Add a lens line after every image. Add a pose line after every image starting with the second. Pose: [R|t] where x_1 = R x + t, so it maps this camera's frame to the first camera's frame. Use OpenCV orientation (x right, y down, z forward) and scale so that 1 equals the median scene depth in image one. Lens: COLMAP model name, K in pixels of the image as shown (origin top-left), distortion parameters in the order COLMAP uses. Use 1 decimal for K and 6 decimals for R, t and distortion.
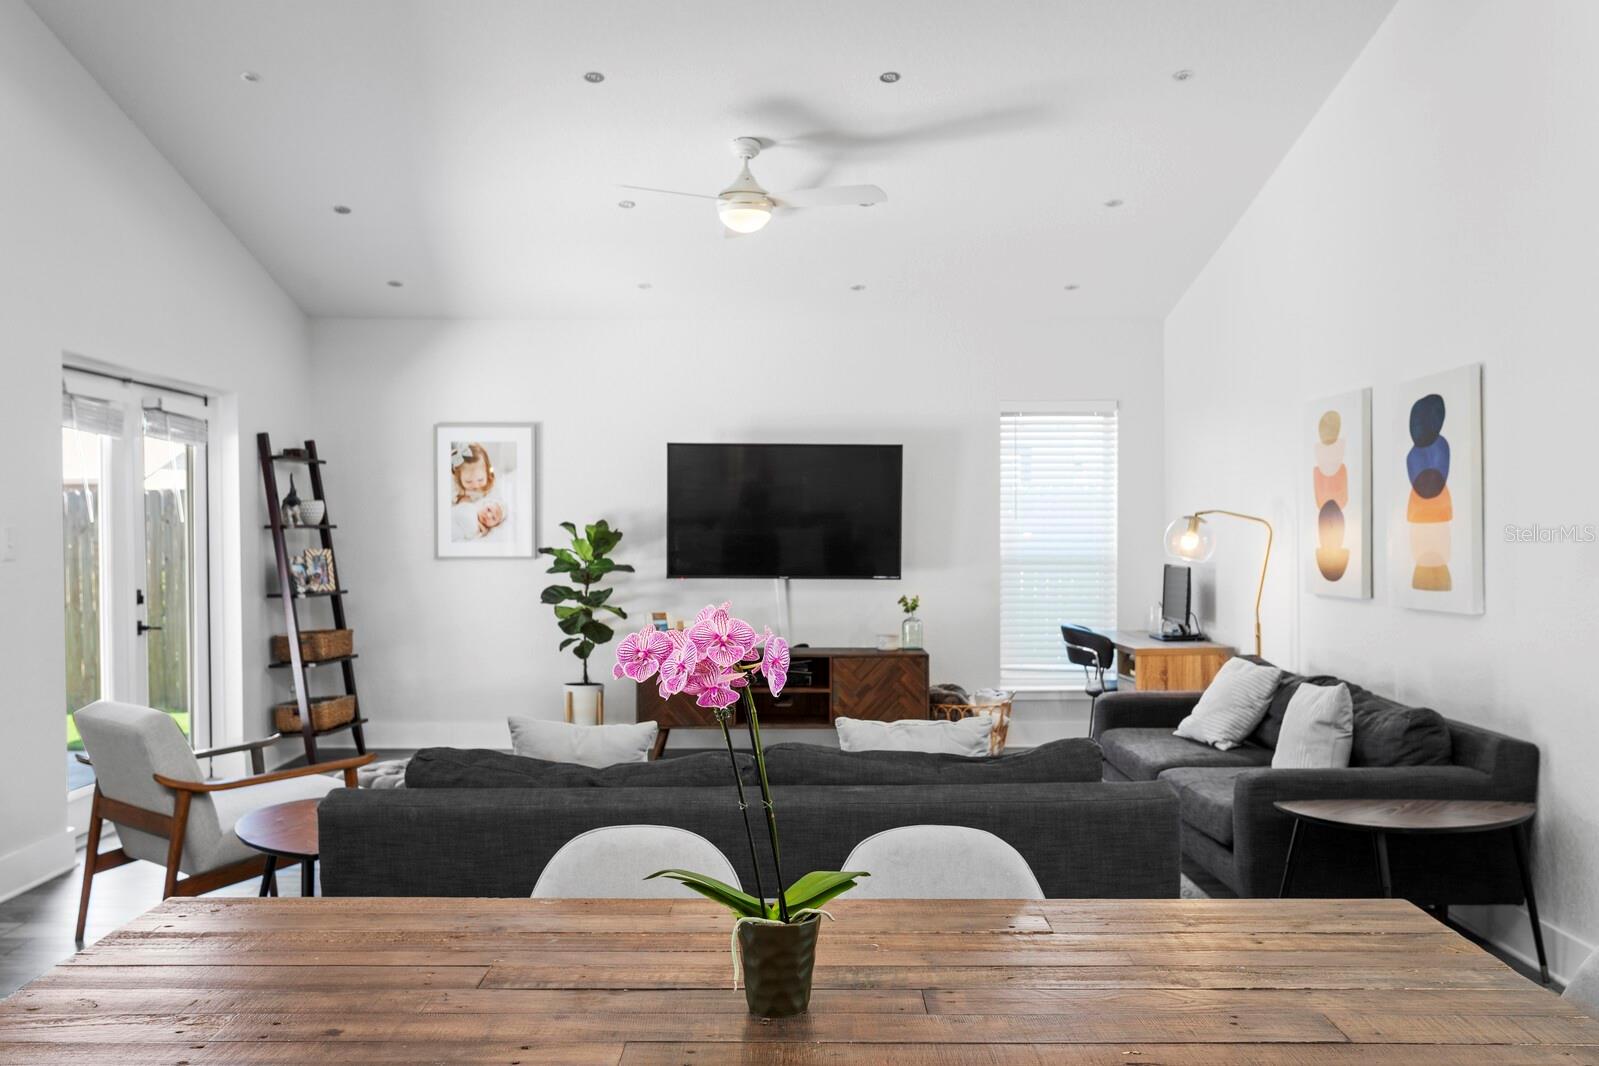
lens RADIAL K [[1427.0, 0, 799.5], [0, 1427.0, 533.0], [0, 0, 1]] dist [0.009580, 0.006489]
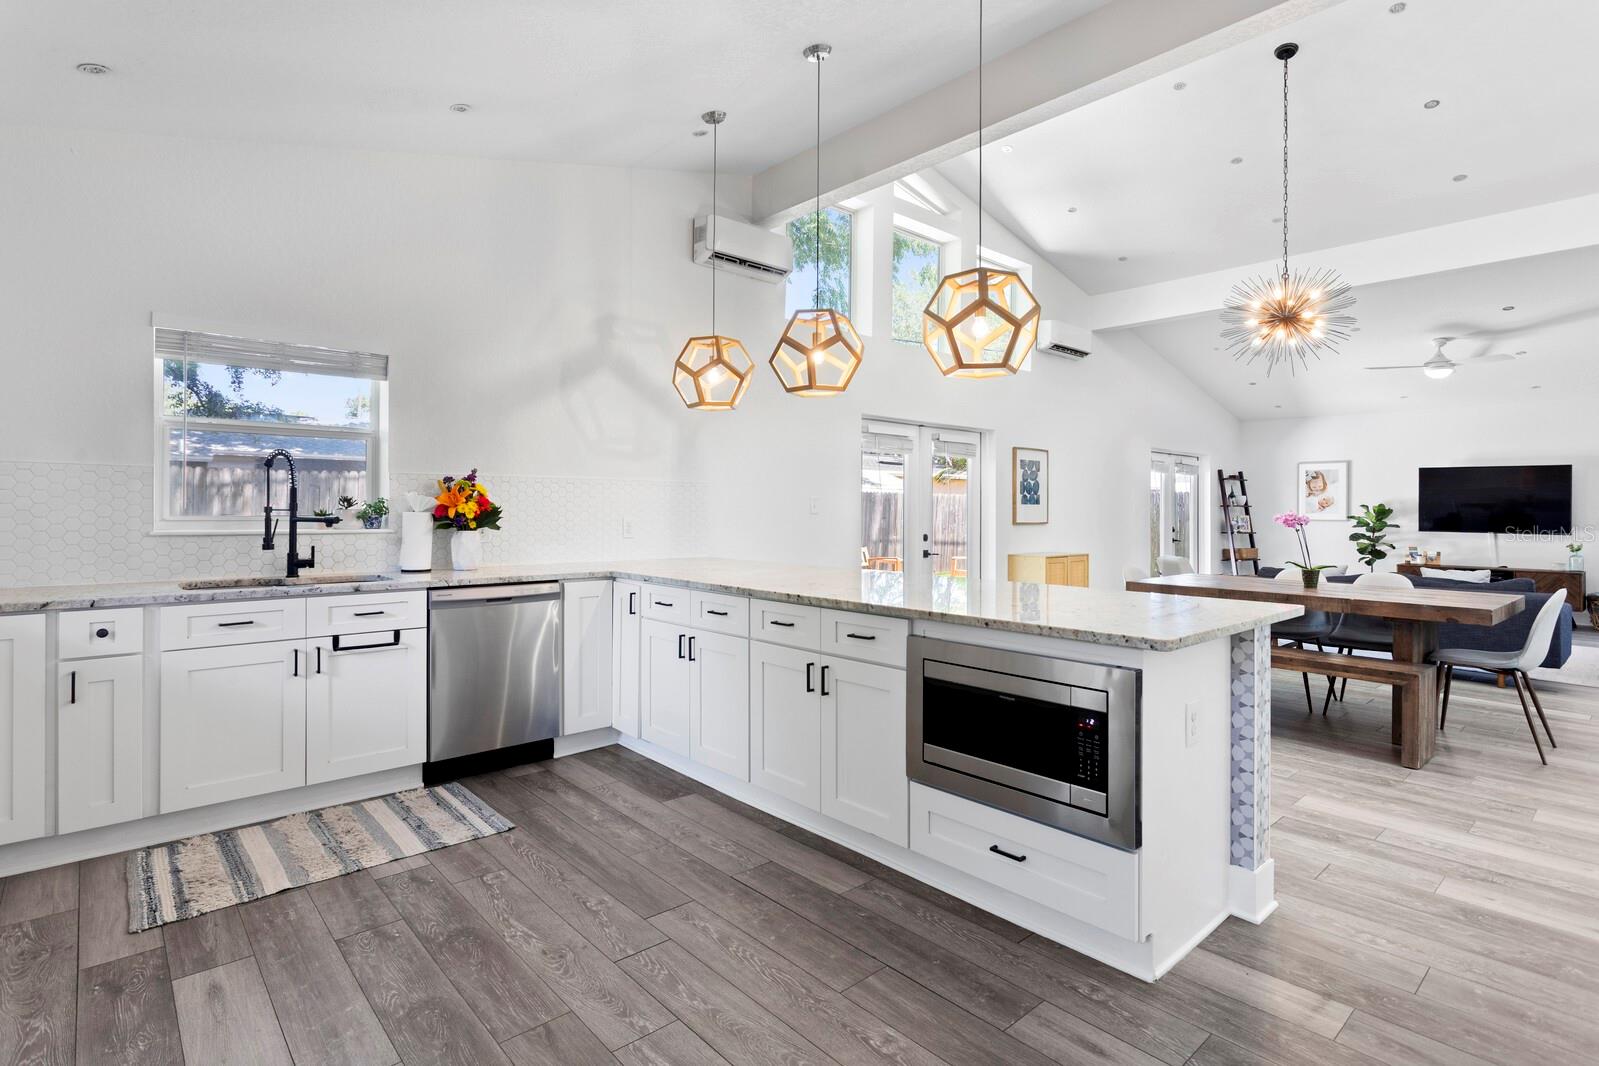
lens RADIAL K [[793.7, 0, 802.6], [0, 793.7, 506.6], [0, 0, 1]] dist [-0.002817, 0.001470]
pose [[0.658556, 0.004905, -0.752516, 0.194911], [-0.013884, 0.999888, -0.005633, 0.014483], [0.752404, 0.014158, 0.658550, -0.481989]]
